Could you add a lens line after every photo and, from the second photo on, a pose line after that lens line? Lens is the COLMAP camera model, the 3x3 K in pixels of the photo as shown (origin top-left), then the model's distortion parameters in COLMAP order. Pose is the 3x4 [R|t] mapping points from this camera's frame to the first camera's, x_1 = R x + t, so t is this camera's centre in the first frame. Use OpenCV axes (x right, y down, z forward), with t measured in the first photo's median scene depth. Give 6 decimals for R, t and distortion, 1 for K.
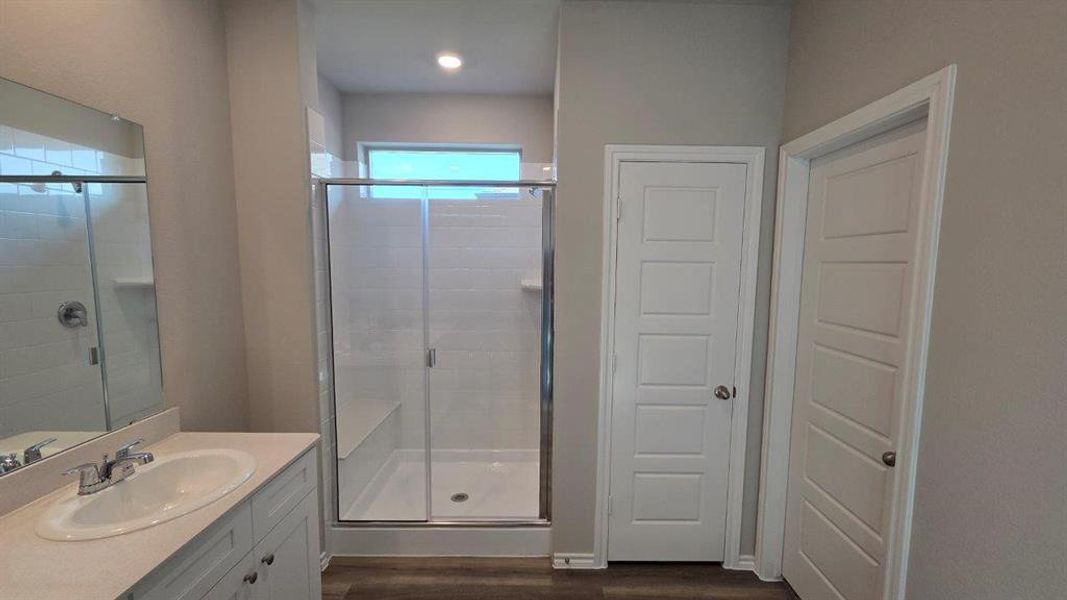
lens RADIAL K [[437.2, 0, 534.5], [0, 437.2, 304.9], [0, 0, 1]] dist [0.015860, 0.000192]
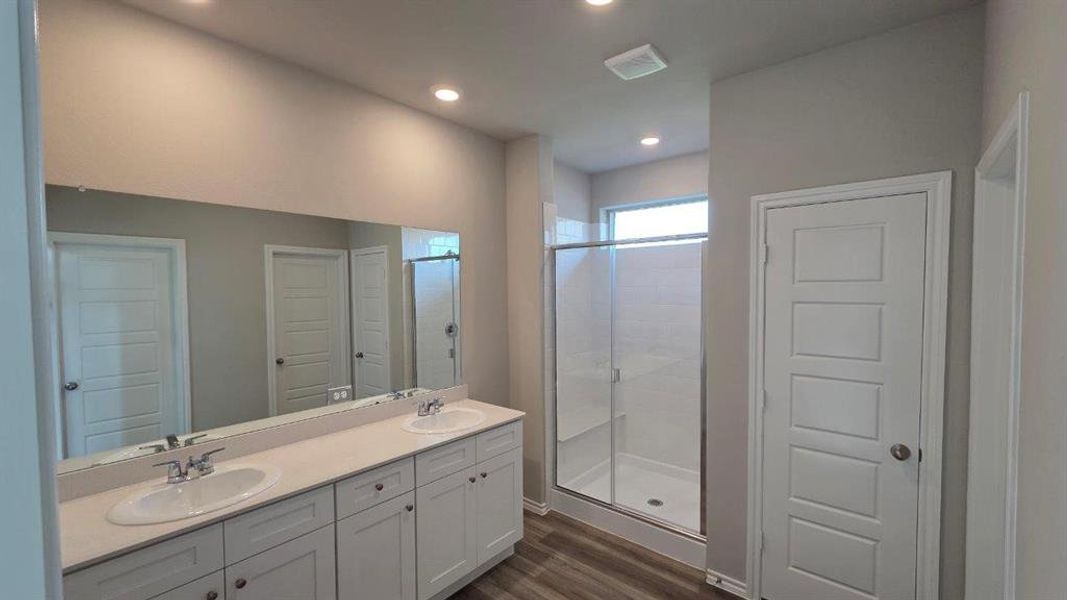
lens RADIAL K [[437.2, 0, 538.6], [0, 437.2, 305.6], [0, 0, 1]] dist [0.015860, 0.000192]
pose [[0.765971, 0.007855, -0.642827, 0.435561], [-0.047237, 0.997910, -0.044092, -0.018317], [0.641137, 0.064138, 0.764741, -0.151775]]
